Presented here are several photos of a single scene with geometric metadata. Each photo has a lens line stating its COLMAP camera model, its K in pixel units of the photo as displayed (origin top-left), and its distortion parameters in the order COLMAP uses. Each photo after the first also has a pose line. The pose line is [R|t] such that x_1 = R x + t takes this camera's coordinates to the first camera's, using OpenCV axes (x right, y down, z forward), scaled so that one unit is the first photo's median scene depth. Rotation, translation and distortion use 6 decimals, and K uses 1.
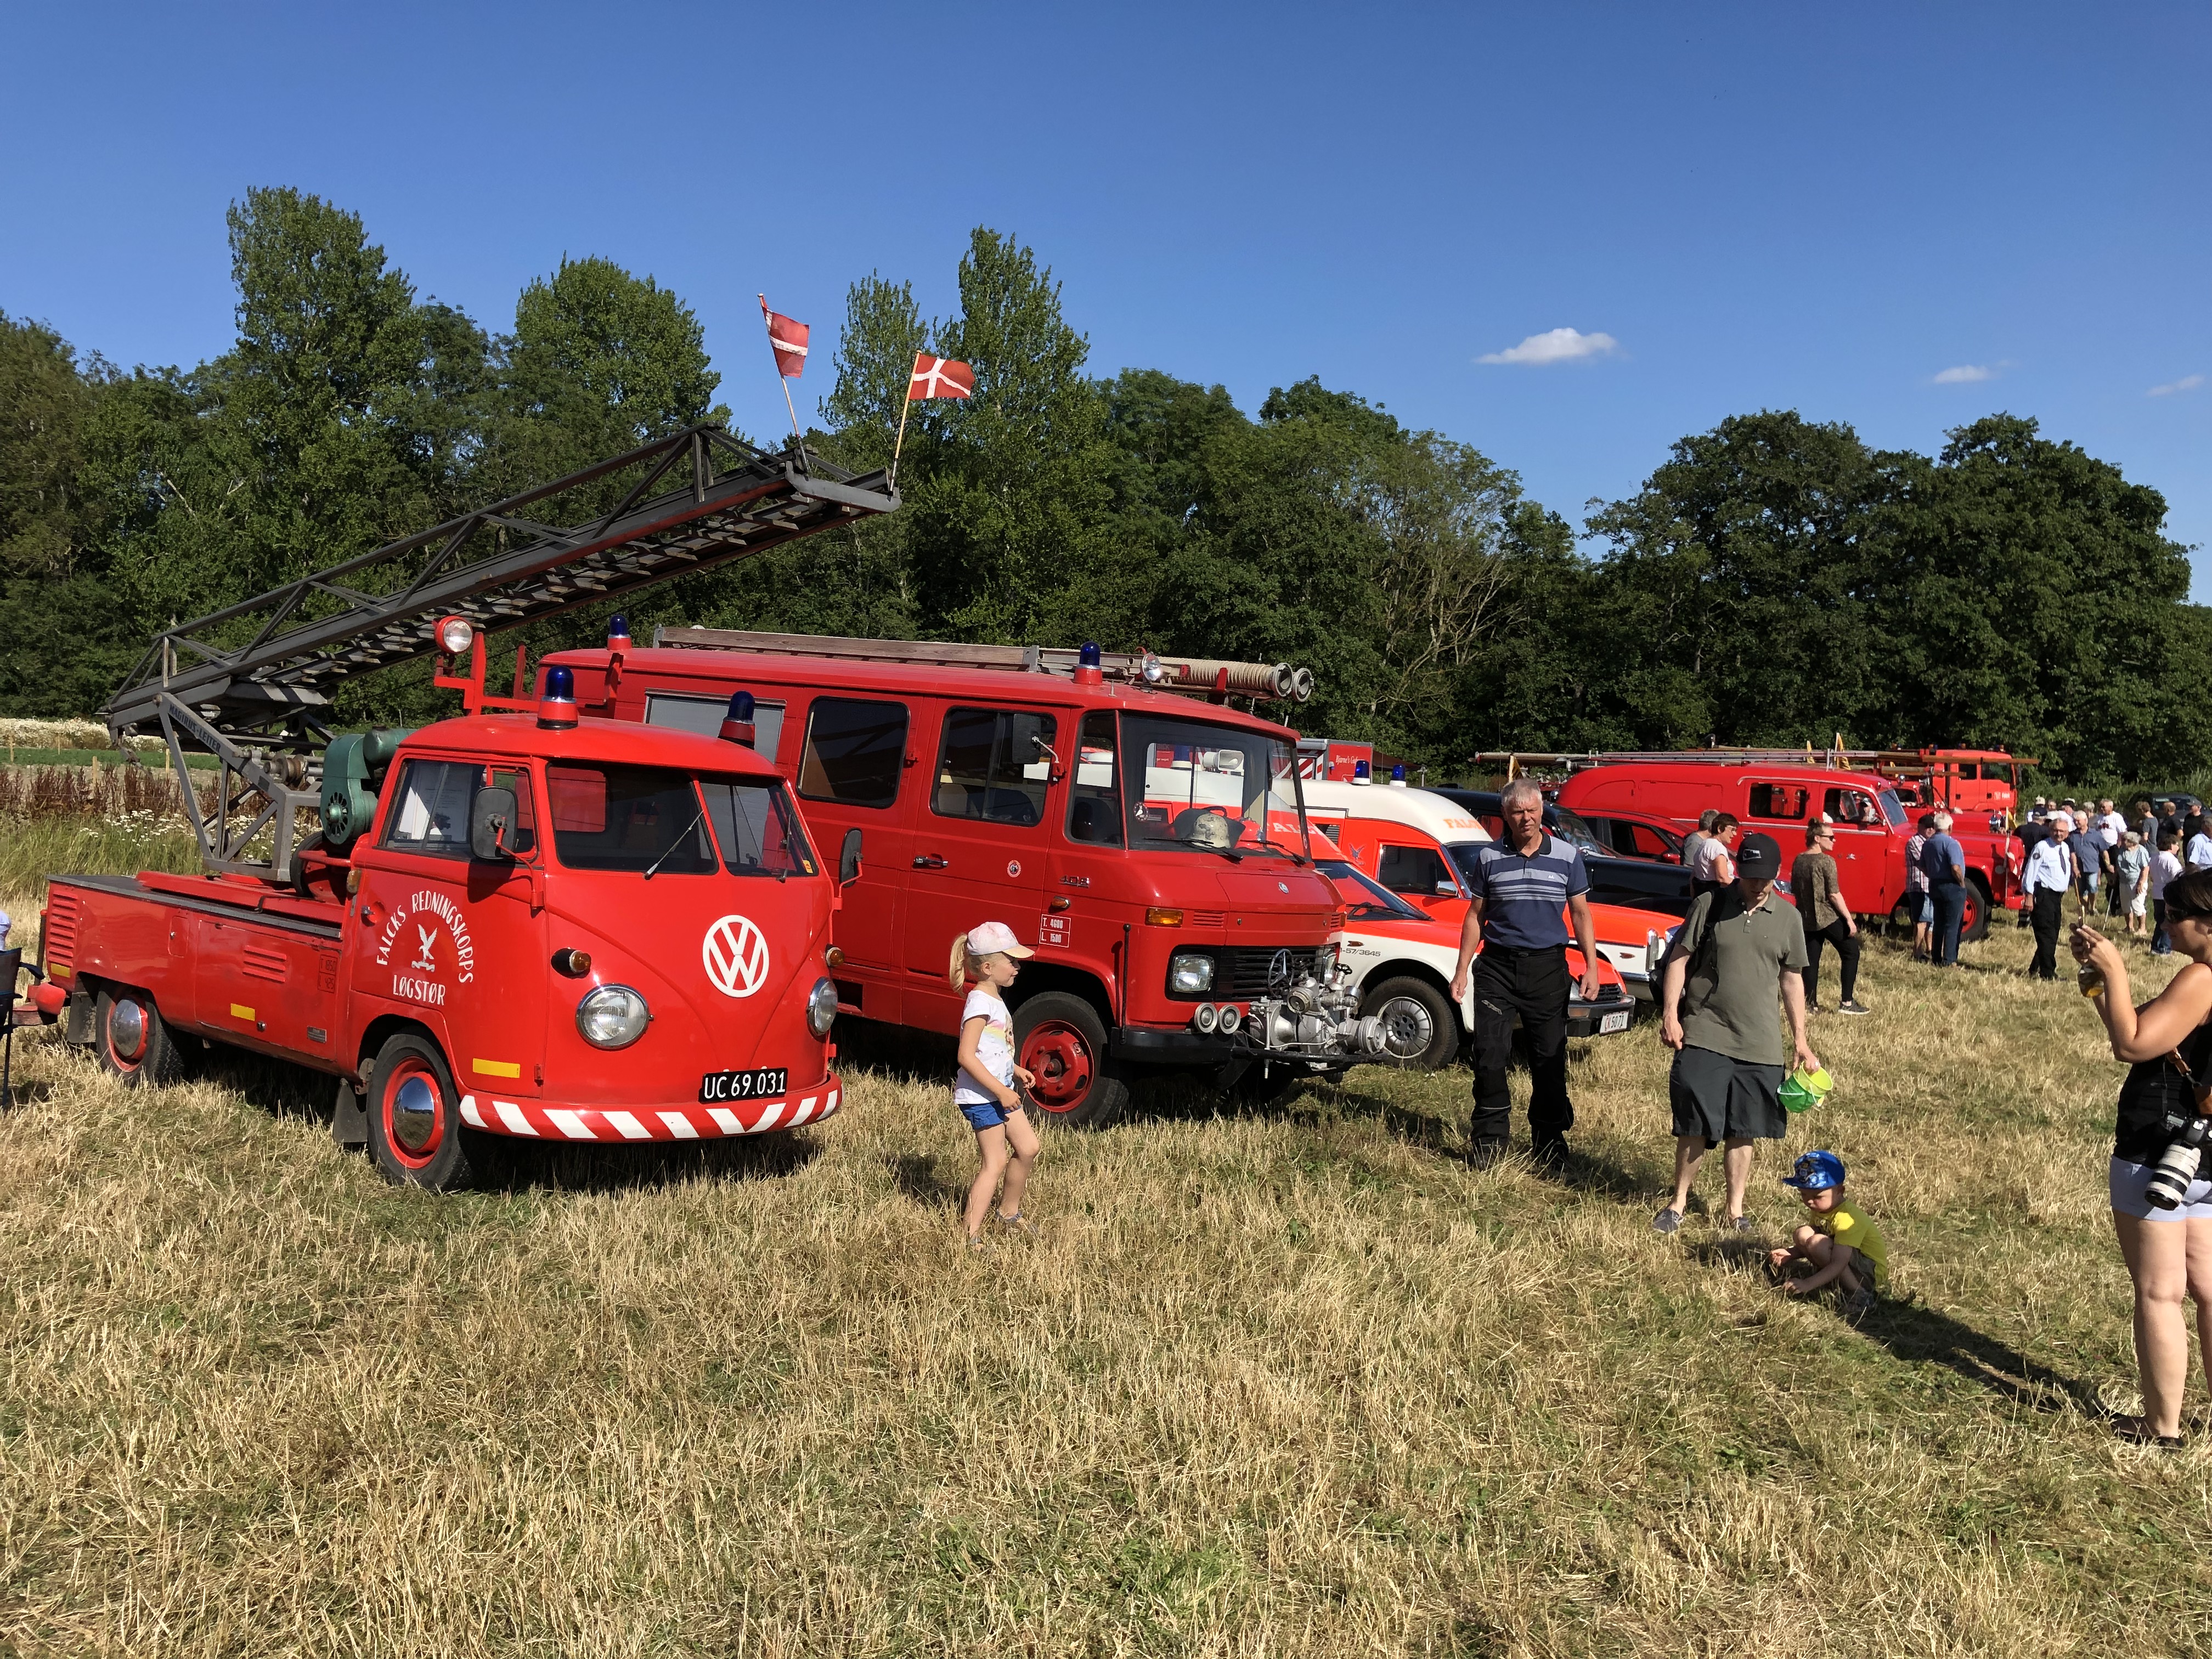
lens RADIAL K [[1825.4, 0, 1106.0], [0, 1825.4, 829.5], [0, 0, 1]] dist [0.058971, -0.012637]
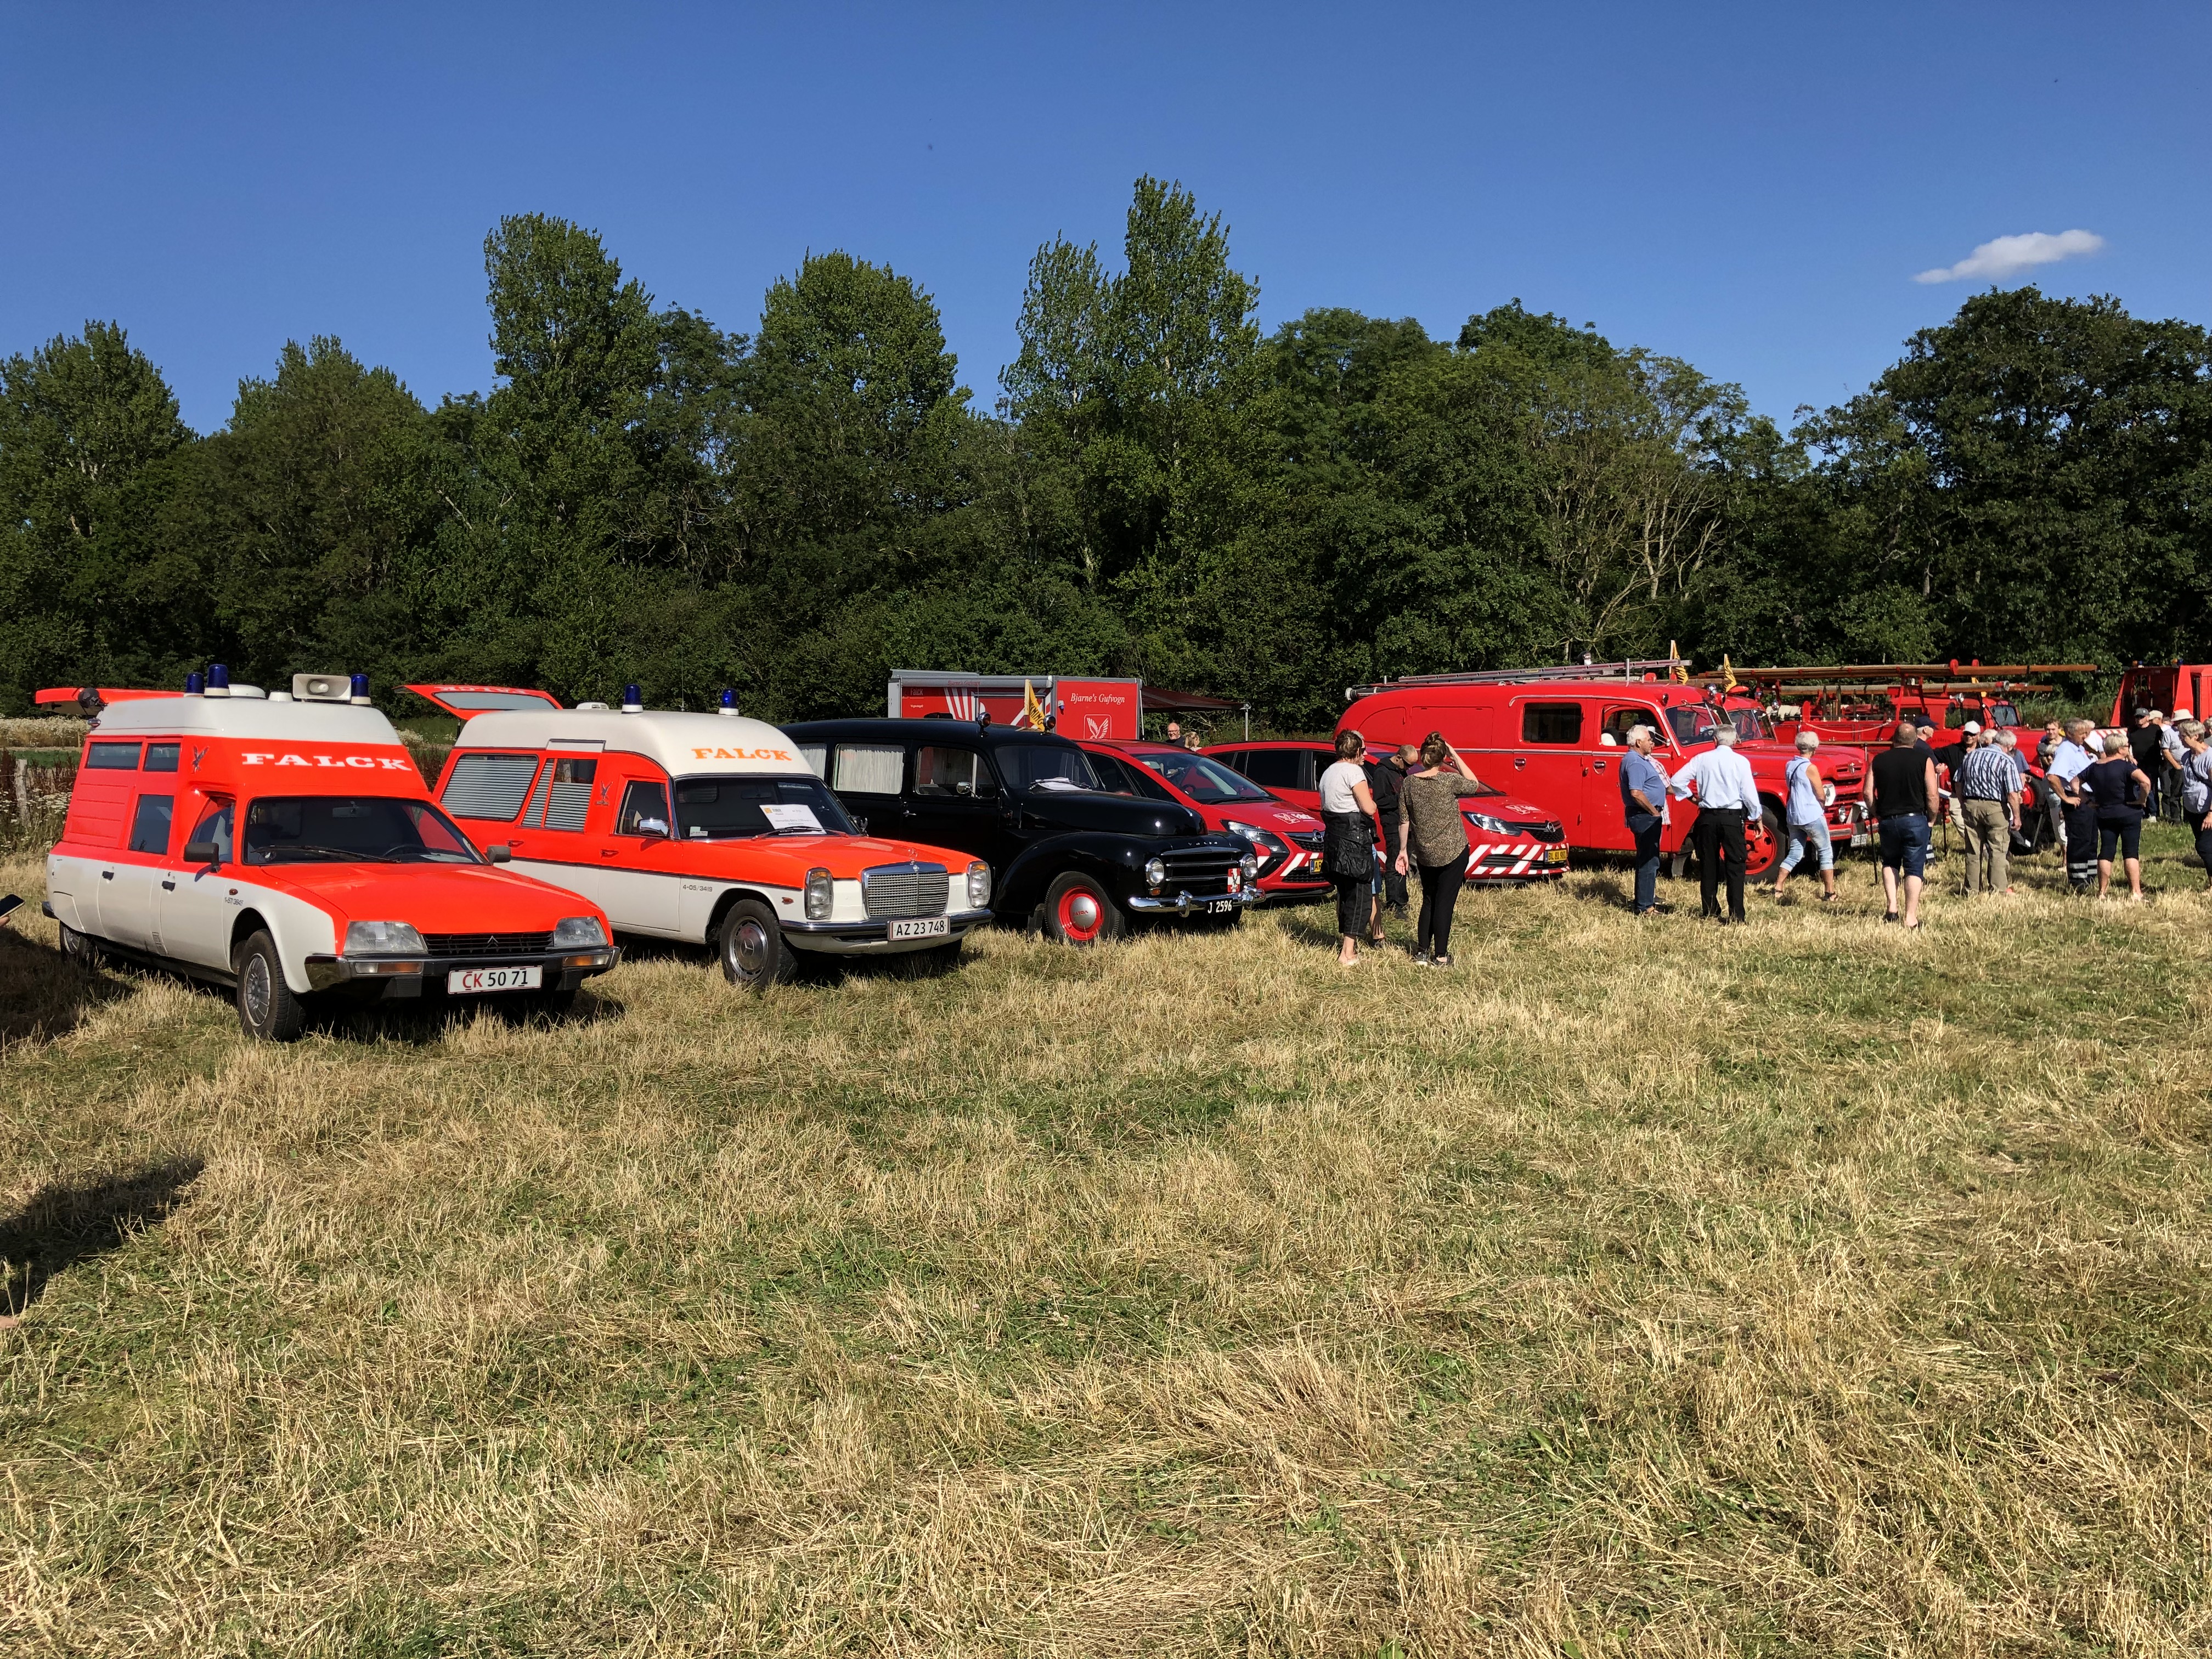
lens RADIAL K [[1825.4, 0, 1106.0], [0, 1825.4, 829.5], [0, 0, 1]] dist [0.058971, -0.012637]
pose [[0.977572, -0.028584, -0.208654, 0.099391], [0.031714, 0.999429, 0.011670, 0.005125], [0.208201, -0.018025, 0.977920, 0.034829]]
